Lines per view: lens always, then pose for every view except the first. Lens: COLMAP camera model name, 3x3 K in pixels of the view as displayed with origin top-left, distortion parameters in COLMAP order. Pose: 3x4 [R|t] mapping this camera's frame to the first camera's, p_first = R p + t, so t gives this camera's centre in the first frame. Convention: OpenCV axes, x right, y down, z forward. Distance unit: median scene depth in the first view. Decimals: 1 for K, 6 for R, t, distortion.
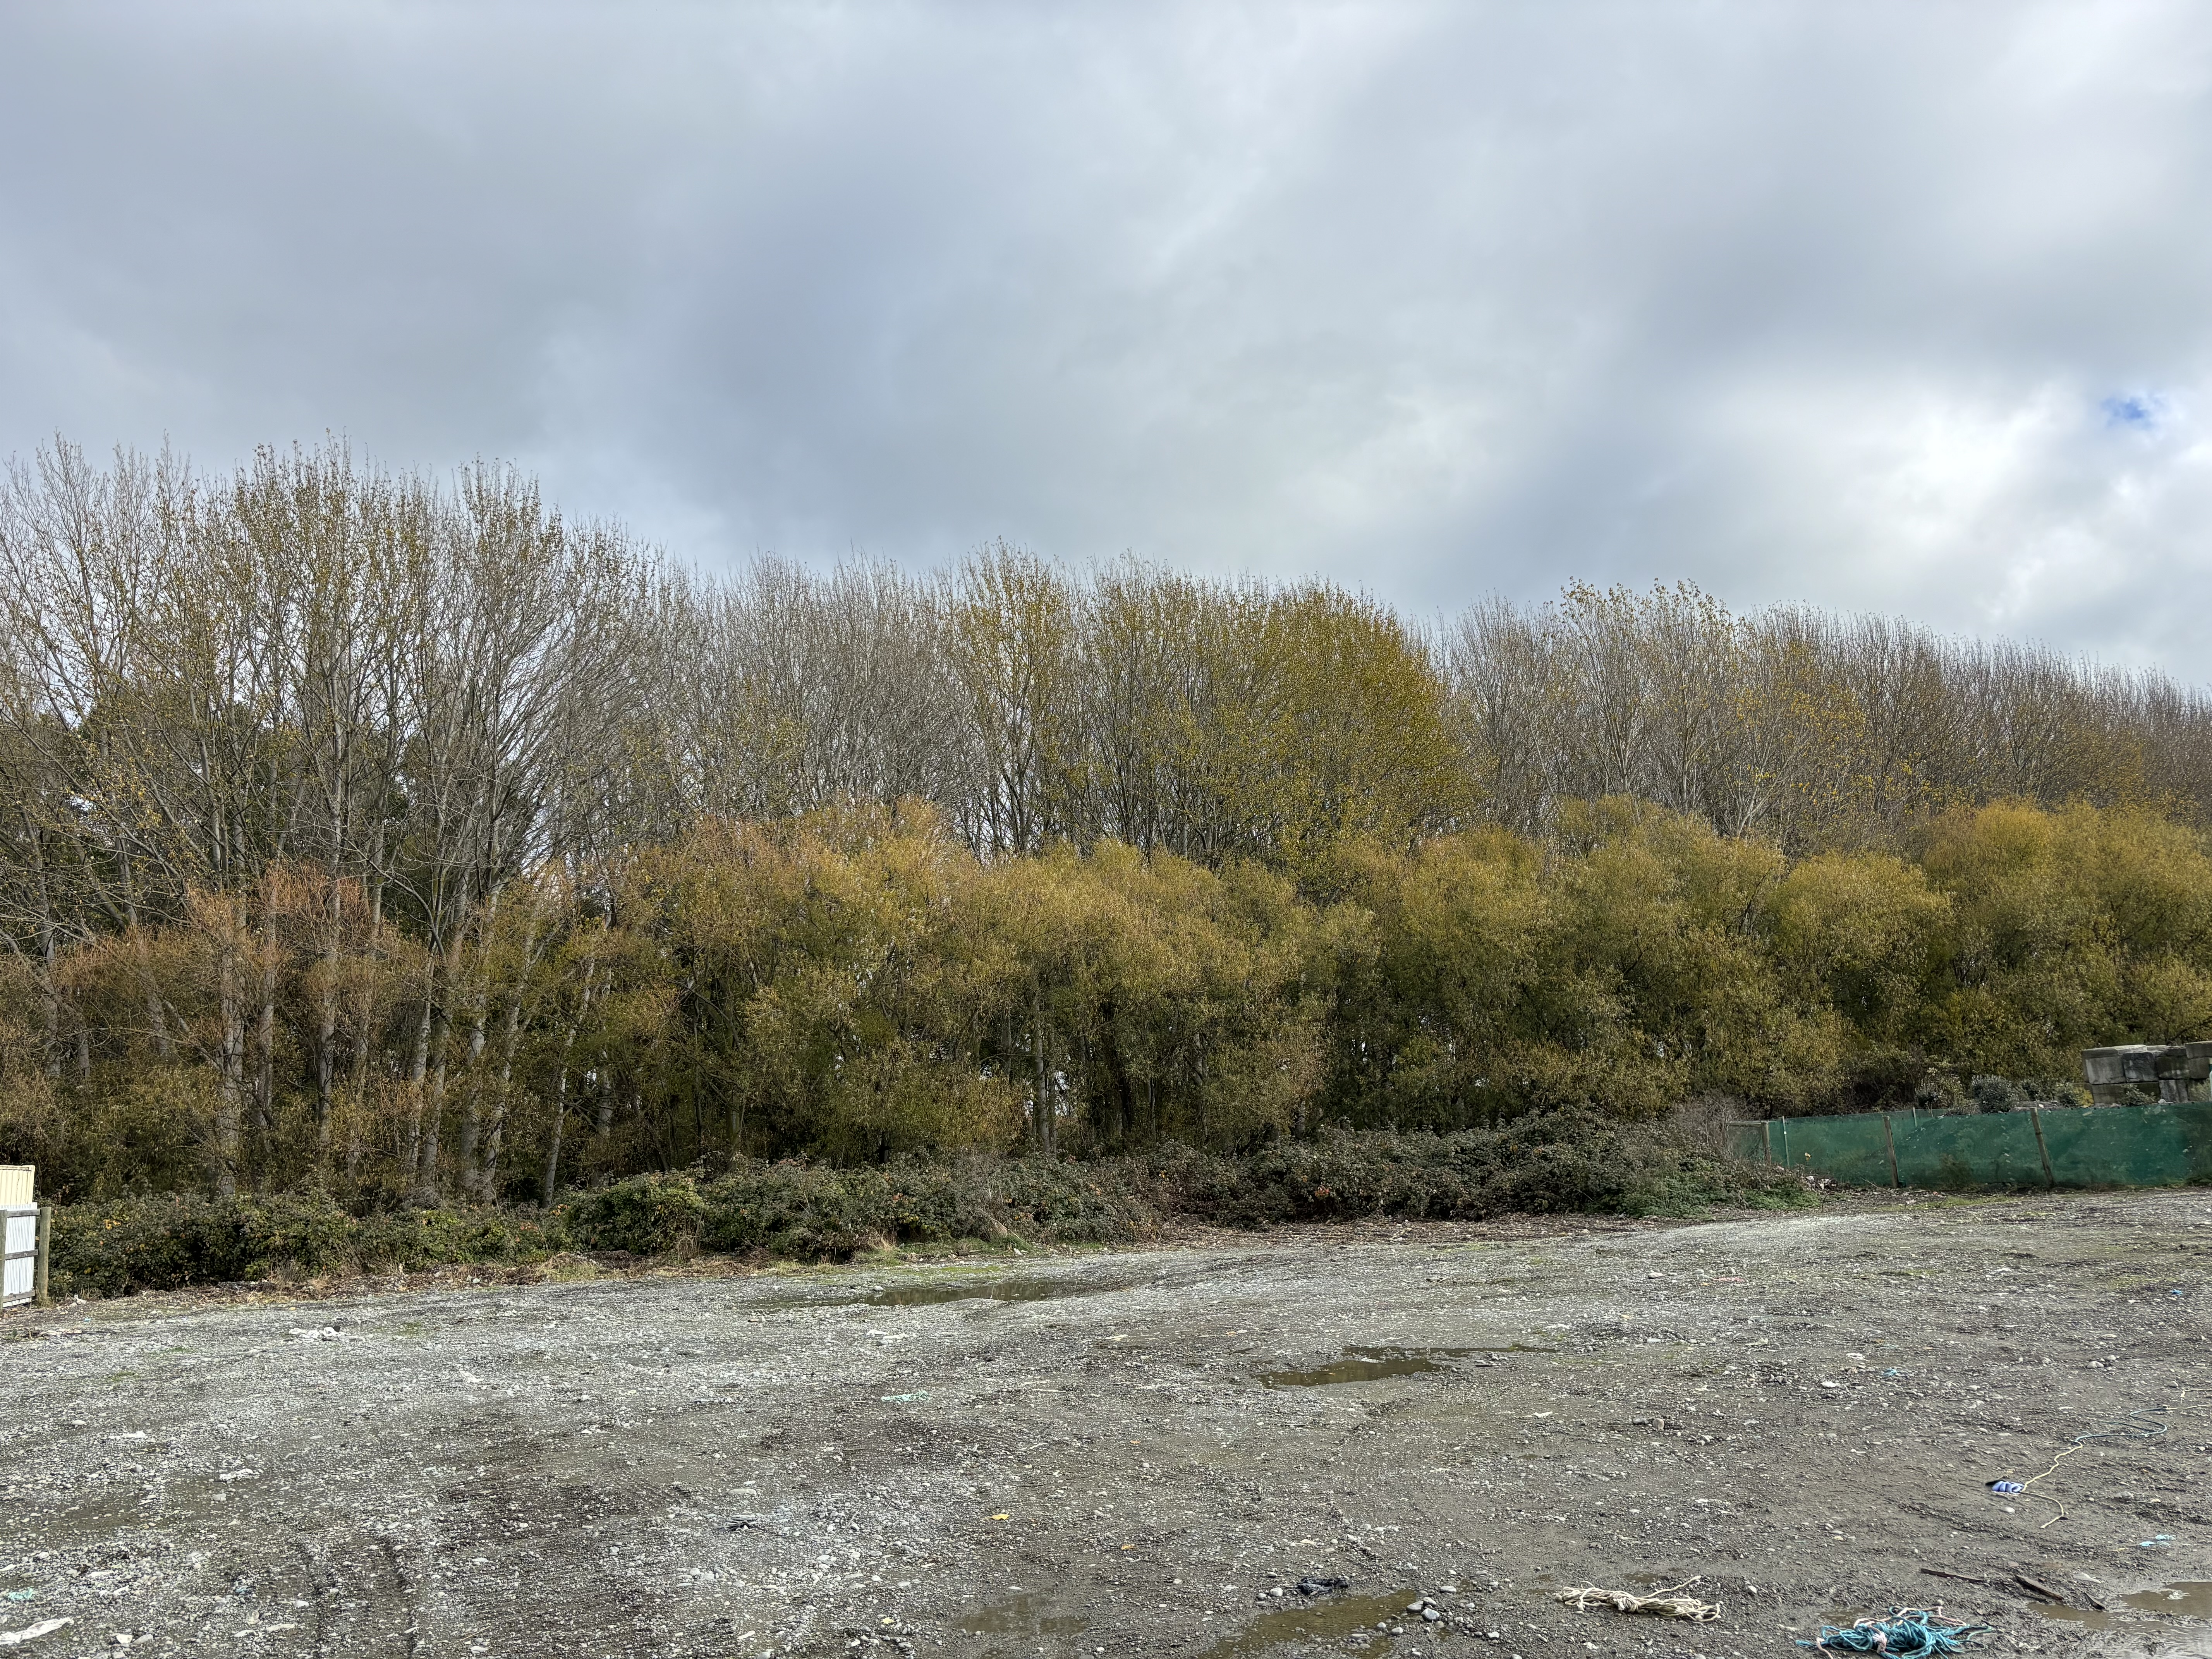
lens RADIAL K [[1624.8, 0, 1024.9], [0, 1624.8, 826.3], [0, 0, 1]] dist [0.004558, 0.001503]
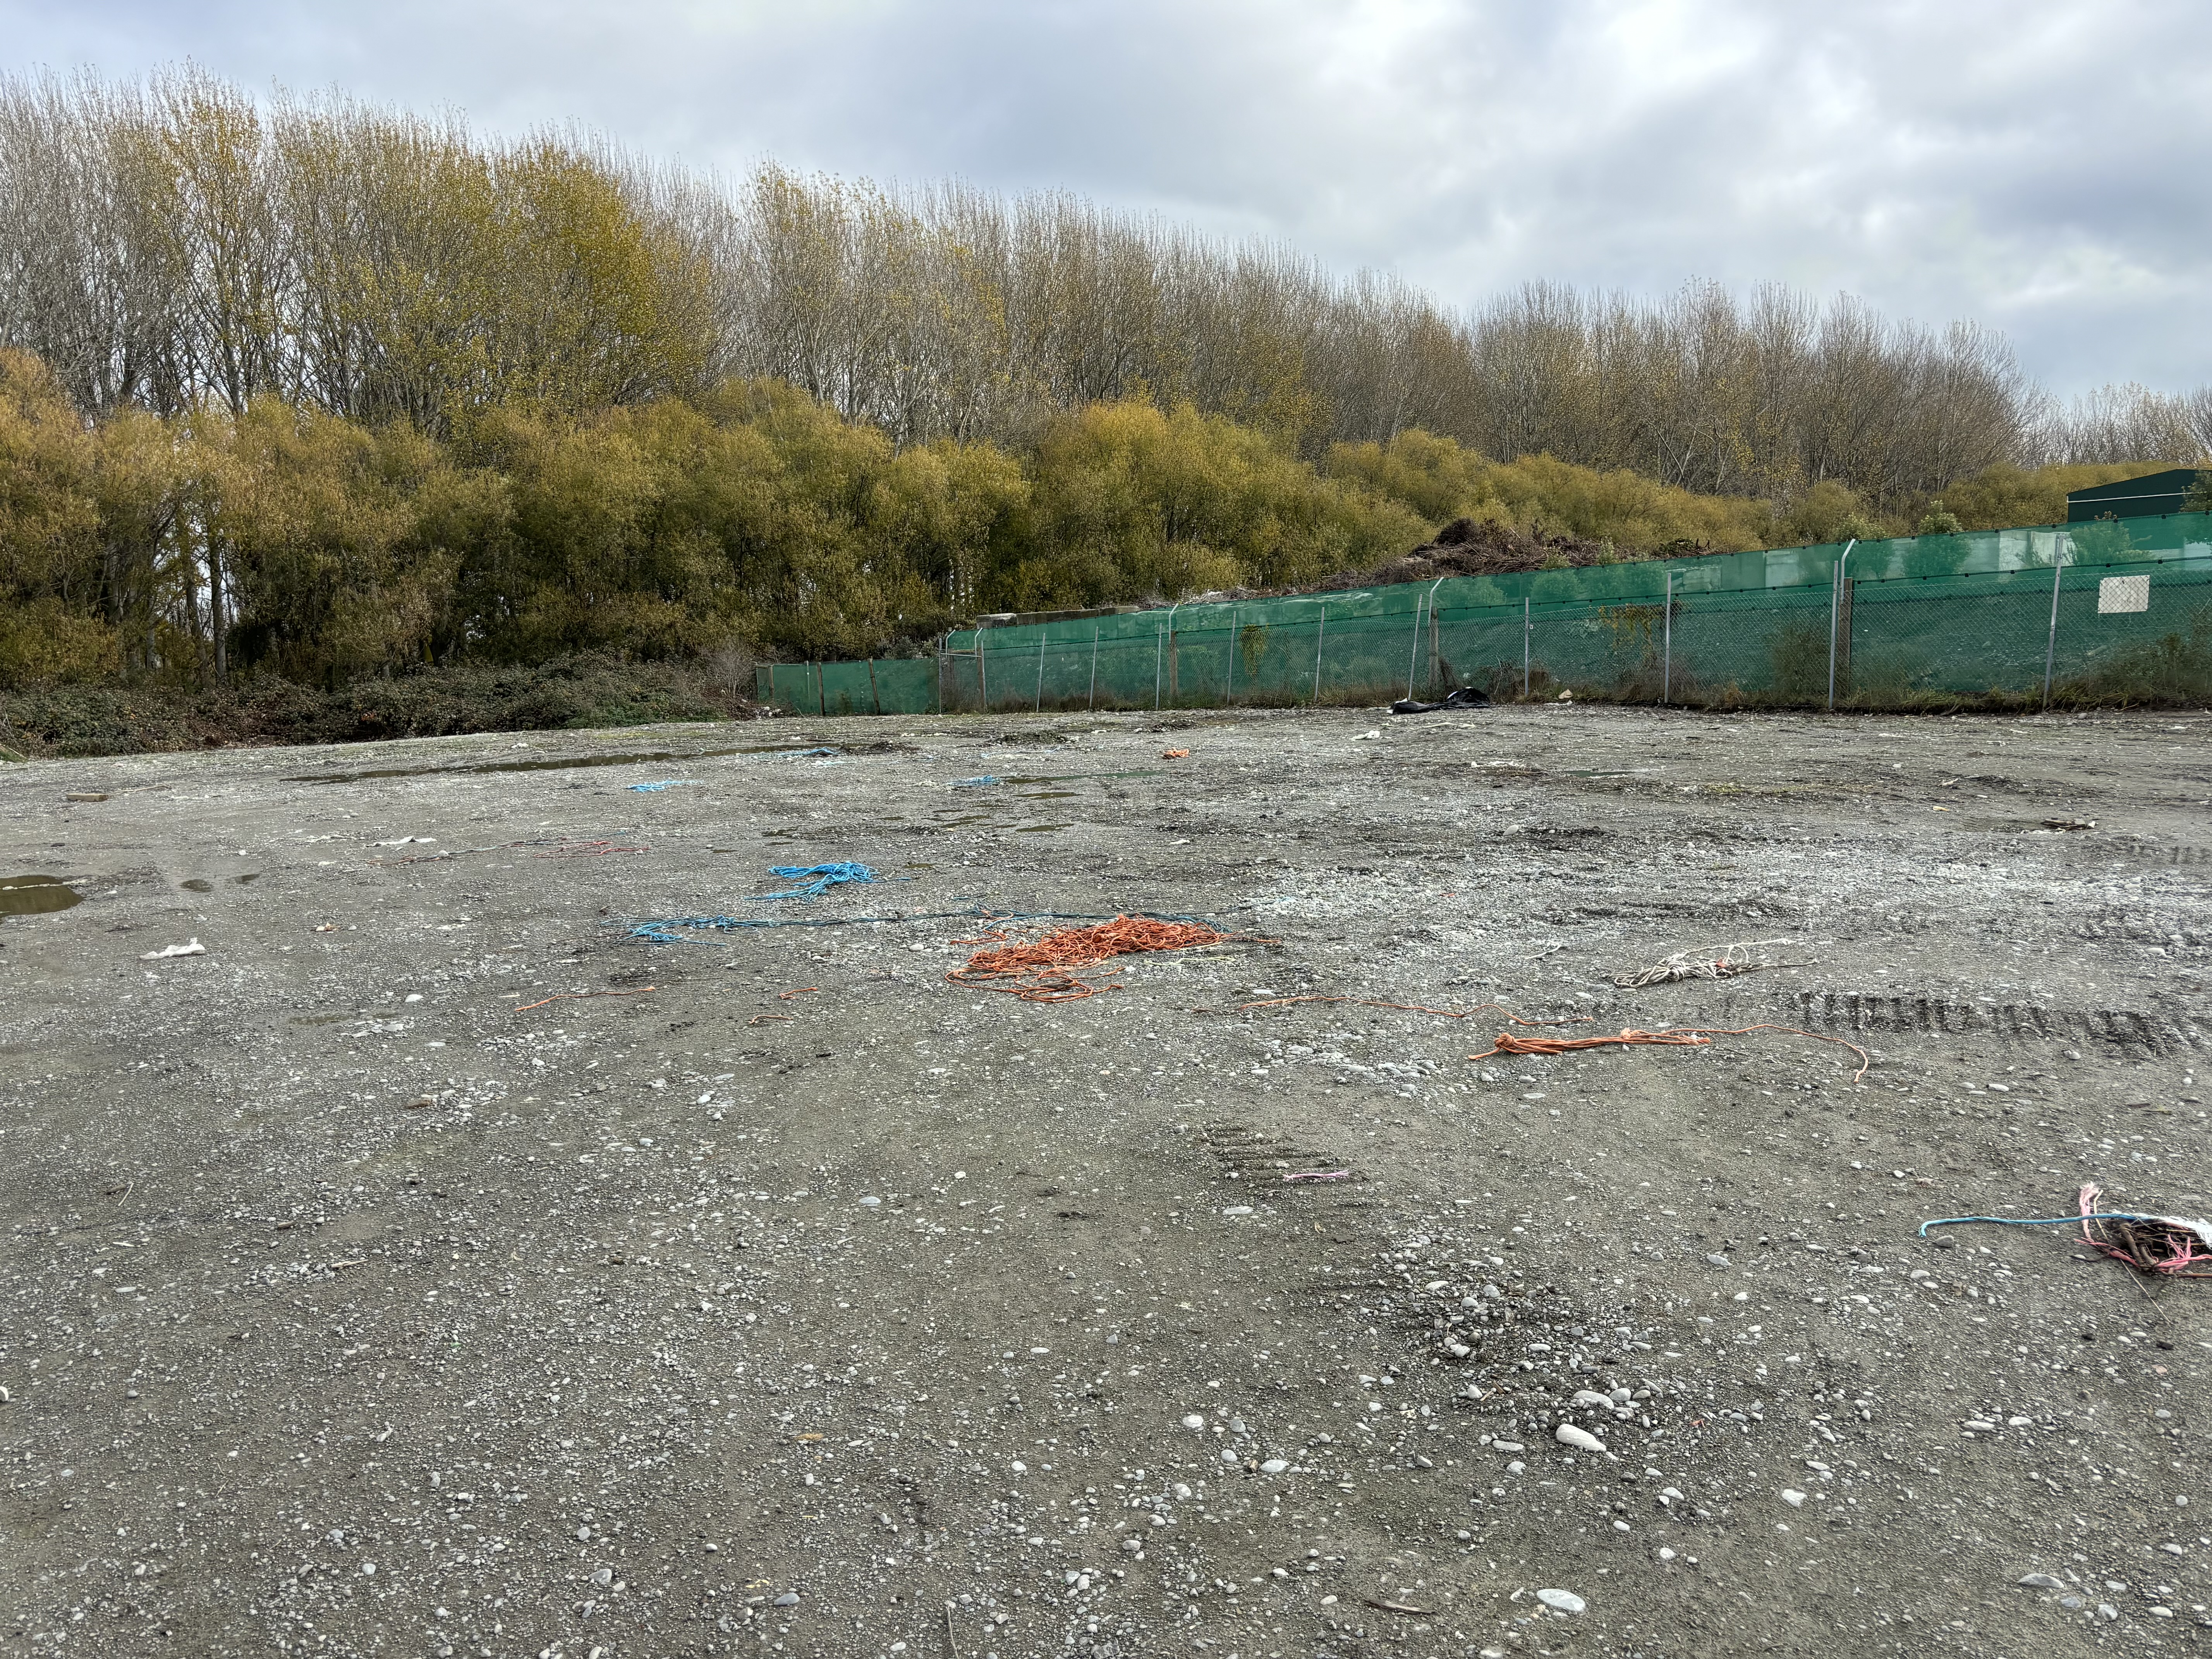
lens RADIAL K [[1663.1, 0, 1103.4], [0, 1663.1, 839.0], [0, 0, 1]] dist [0.001113, 0.002594]
pose [[0.952270, -0.022630, 0.304416, 0.290420], [-0.065665, 0.958715, 0.276682, -0.062074], [-0.298110, -0.283465, 0.911470, -0.295624]]
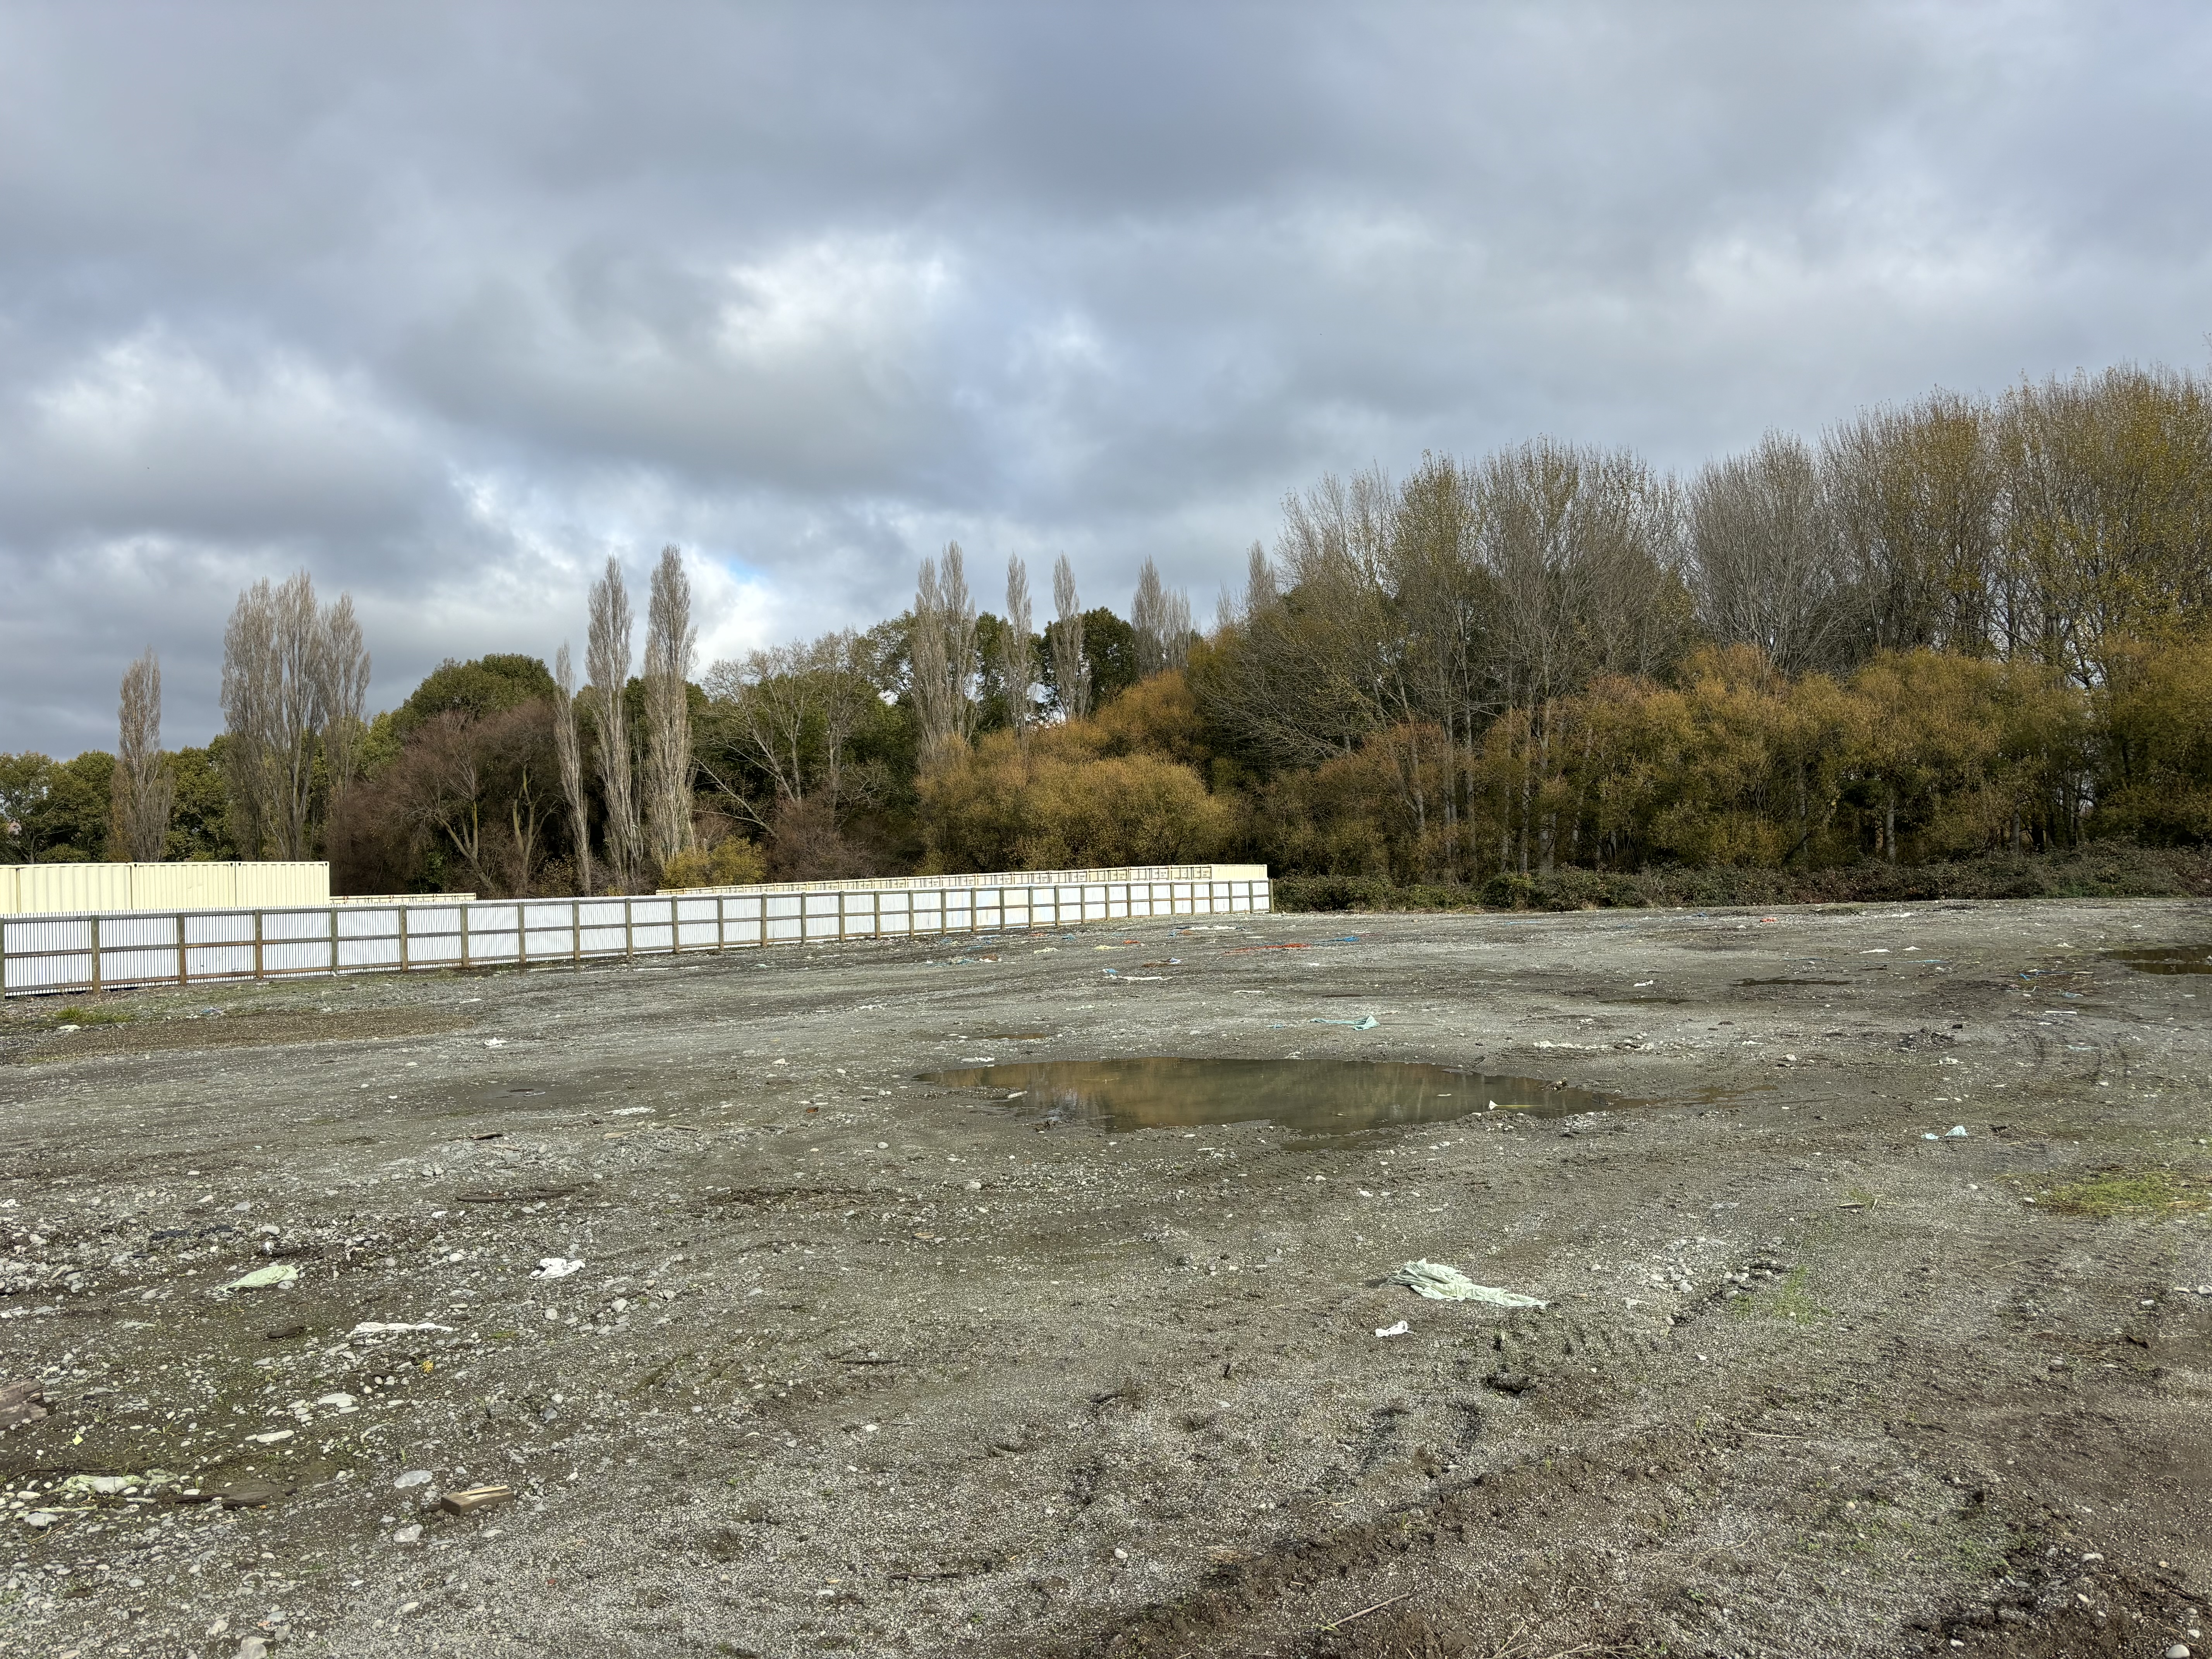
lens RADIAL K [[1663.1, 0, 1103.4], [0, 1663.1, 839.0], [0, 0, 1]] dist [0.001113, 0.002594]
pose [[0.682340, 0.008002, -0.730991, 0.776689], [0.140379, 0.979896, 0.141763, -0.167982], [0.717430, -0.199347, 0.667499, -0.660493]]
